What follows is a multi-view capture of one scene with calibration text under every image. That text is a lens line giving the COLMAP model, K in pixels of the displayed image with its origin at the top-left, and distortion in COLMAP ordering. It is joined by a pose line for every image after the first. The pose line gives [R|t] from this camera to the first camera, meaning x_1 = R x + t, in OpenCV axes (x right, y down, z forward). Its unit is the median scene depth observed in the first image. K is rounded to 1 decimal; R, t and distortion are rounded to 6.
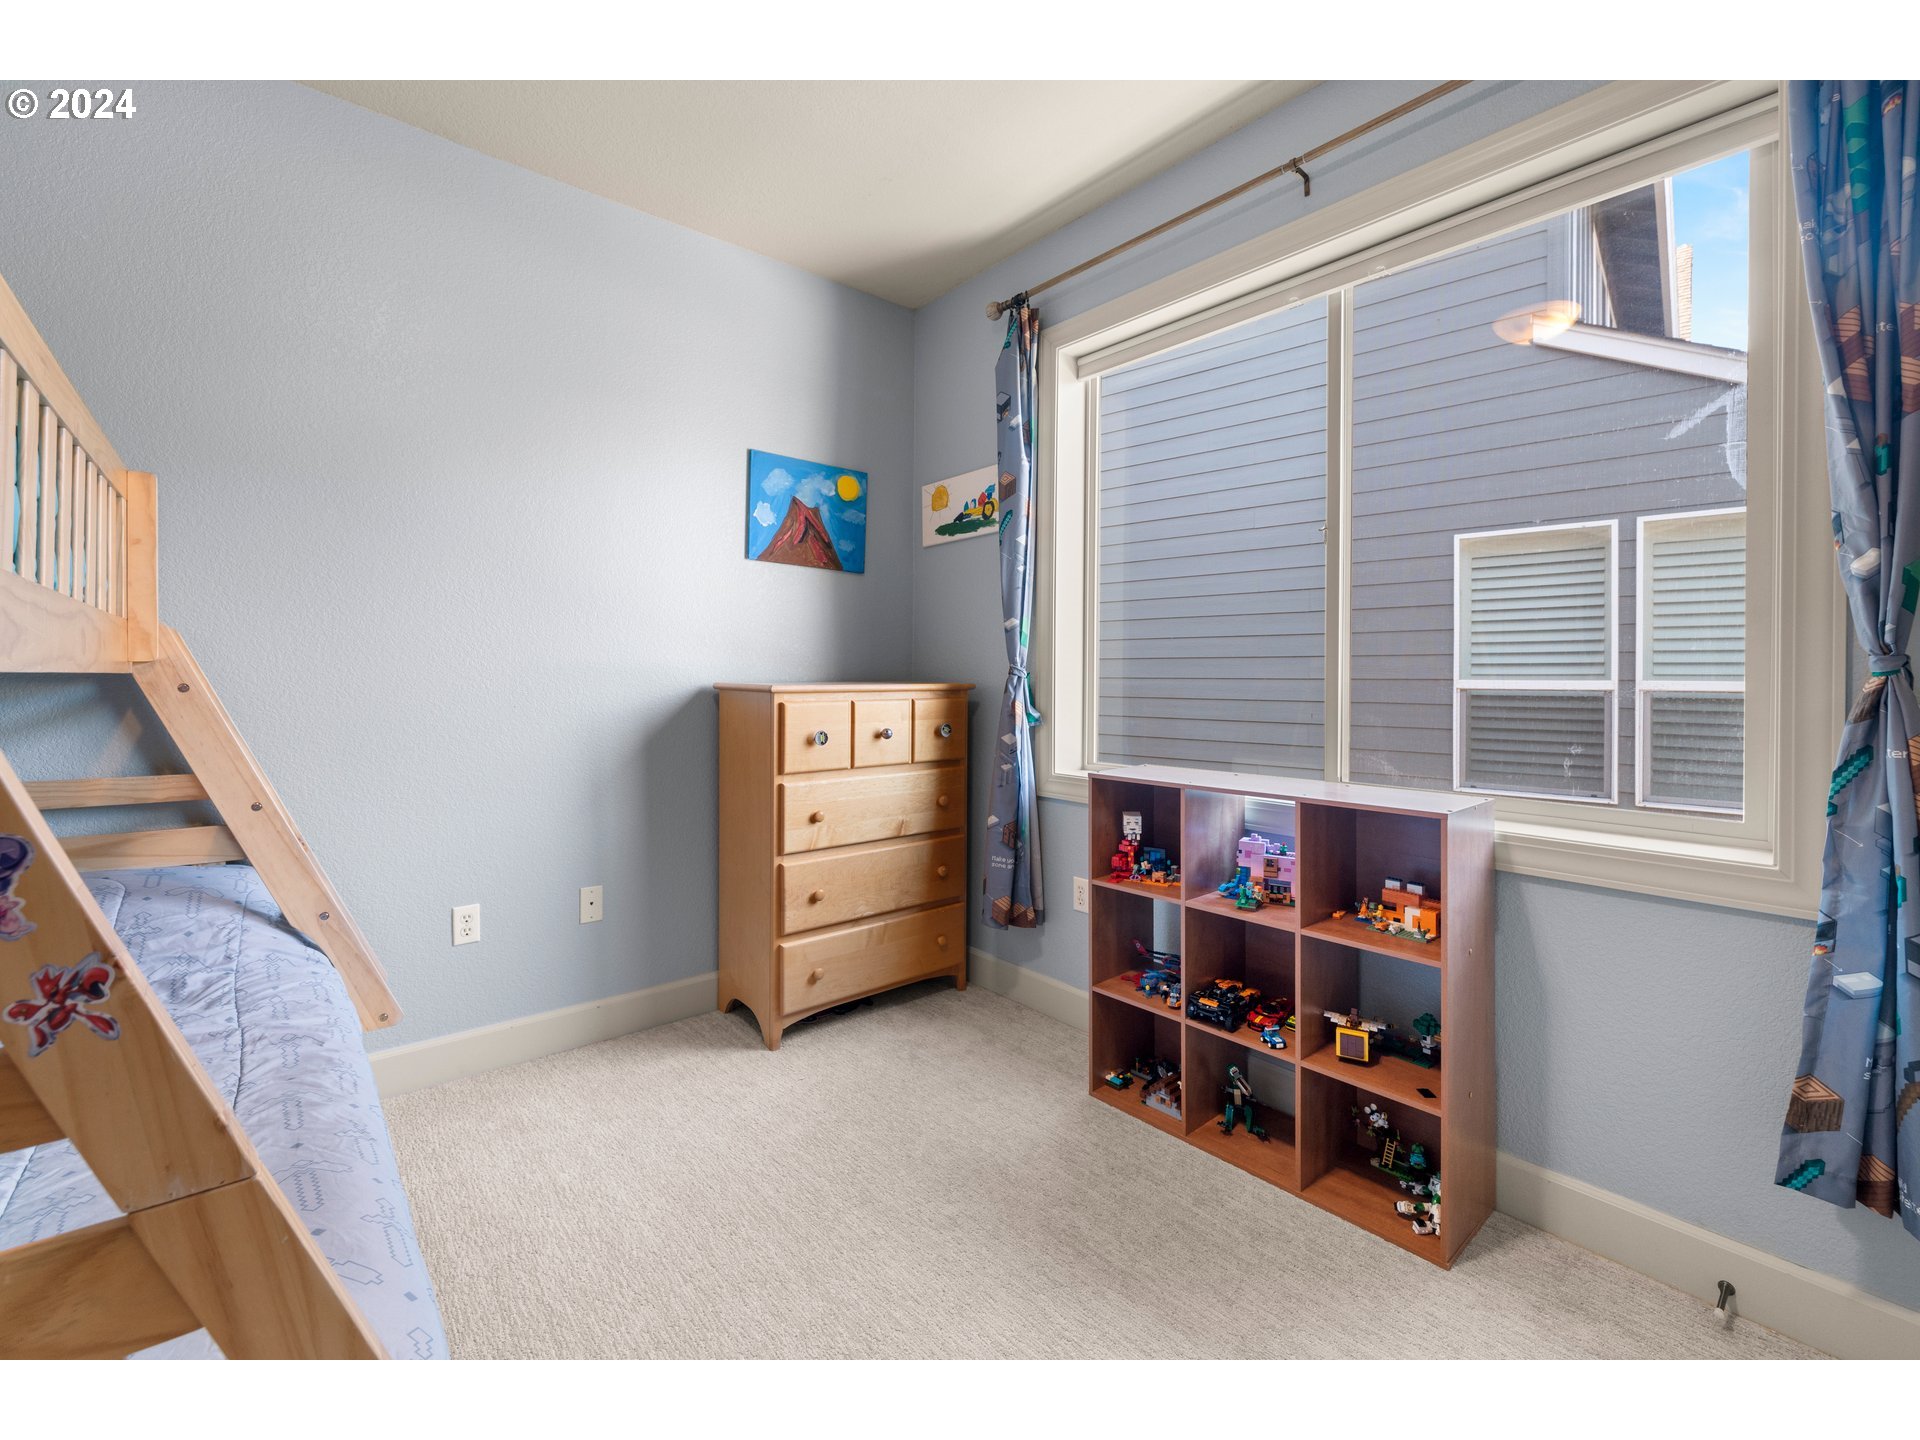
lens RADIAL K [[811.0, 0, 957.8], [0, 811.0, 672.9], [0, 0, 1]] dist [0.001172, 0.000189]
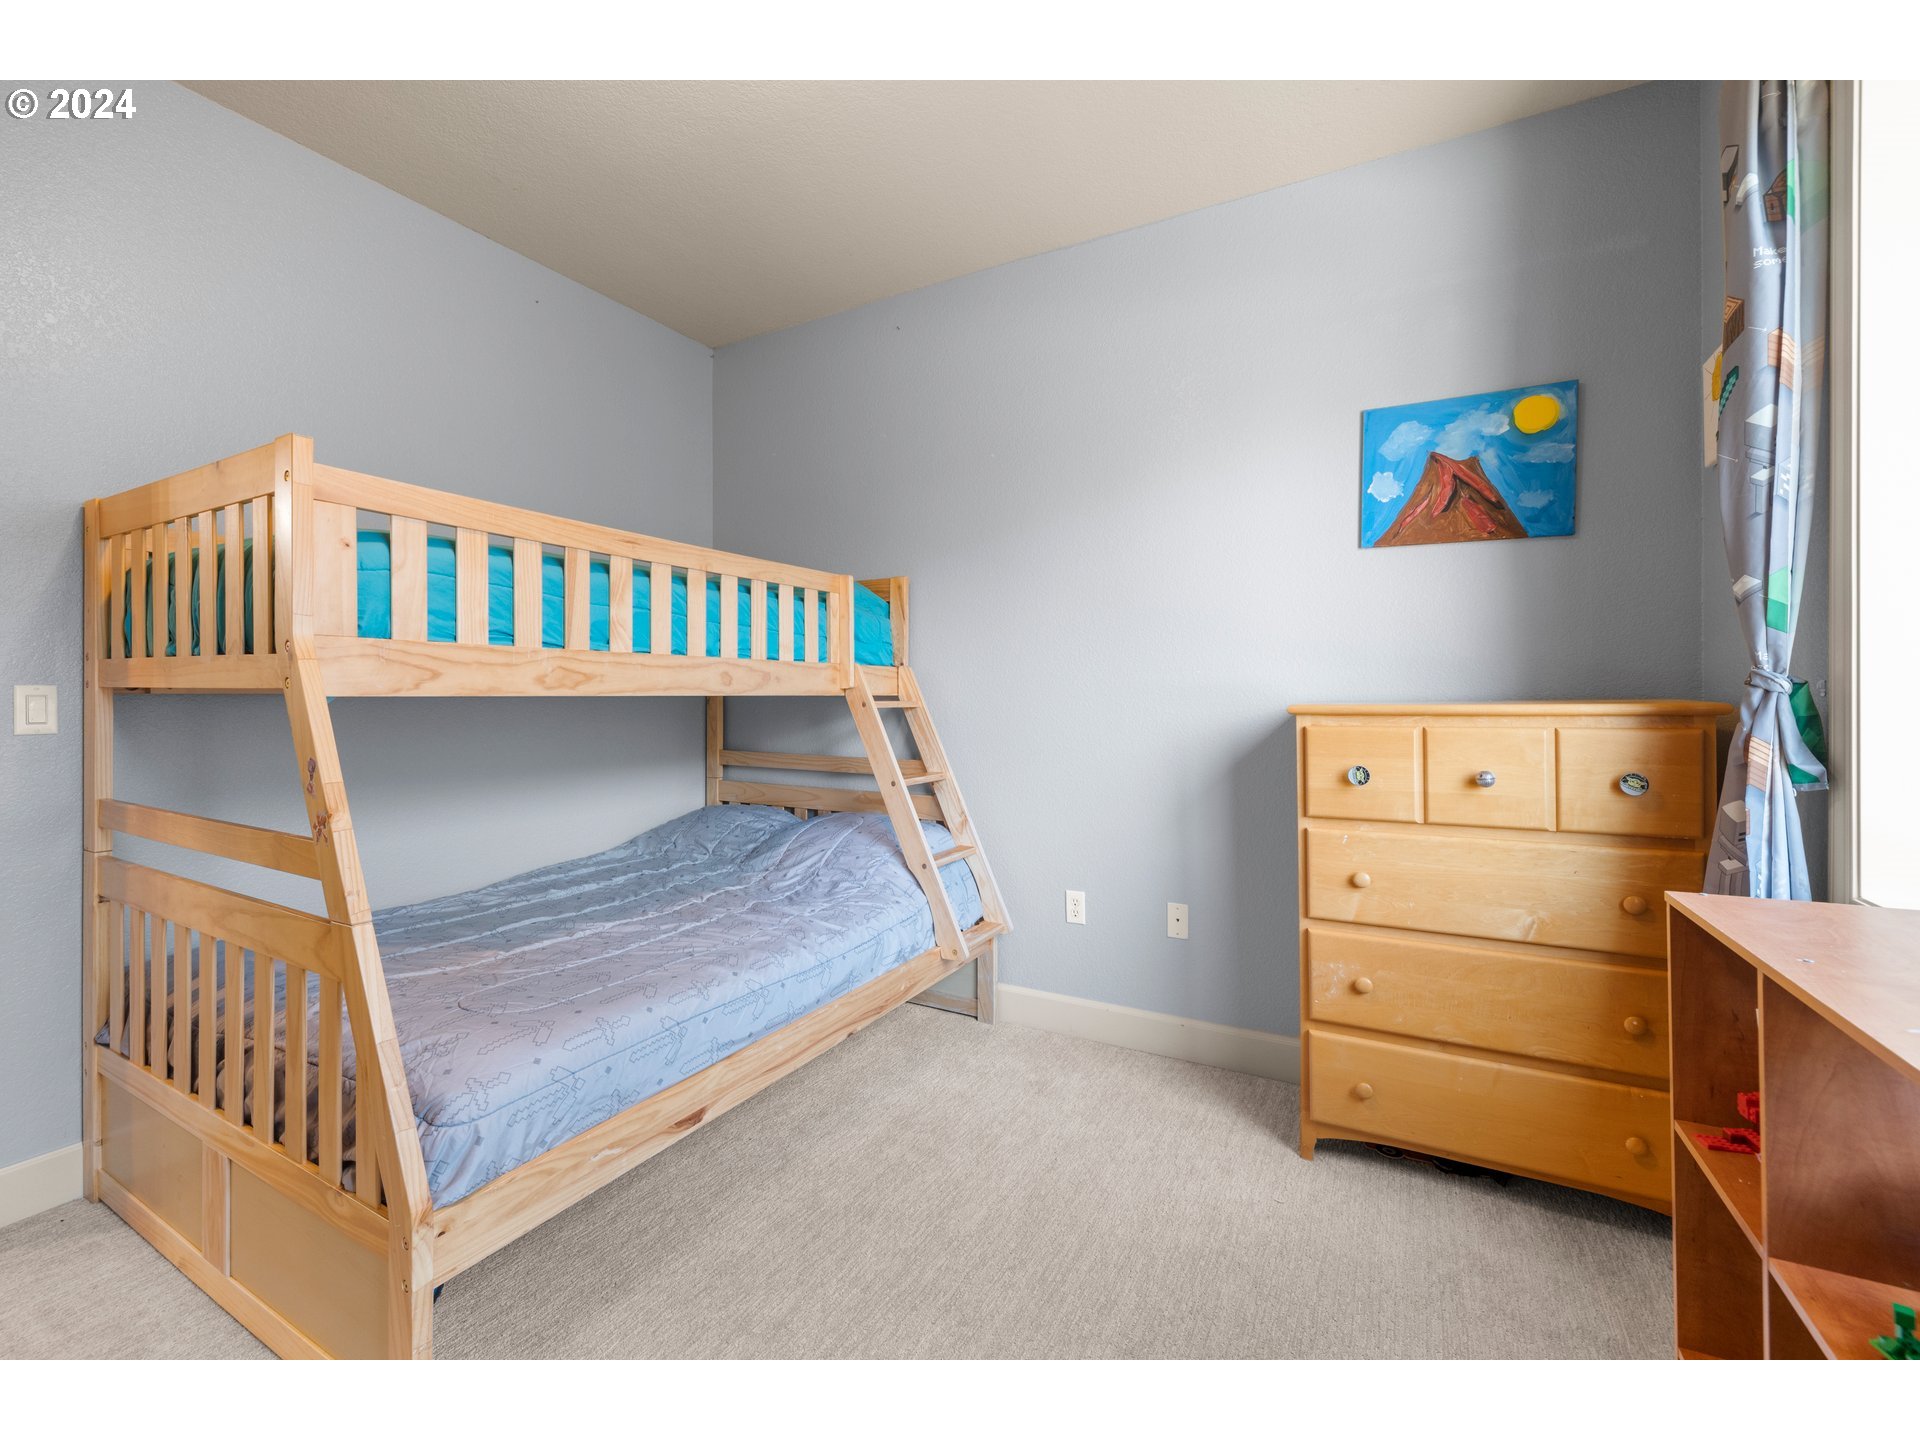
lens RADIAL K [[812.3, 0, 963.3], [0, 812.3, 691.6], [0, 0, 1]] dist [0.000852, 0.000162]
pose [[0.366015, -0.011244, -0.930541, 0.362524], [0.010446, 0.999914, -0.007973, 0.004587], [0.930550, -0.006802, 0.366101, 0.351680]]
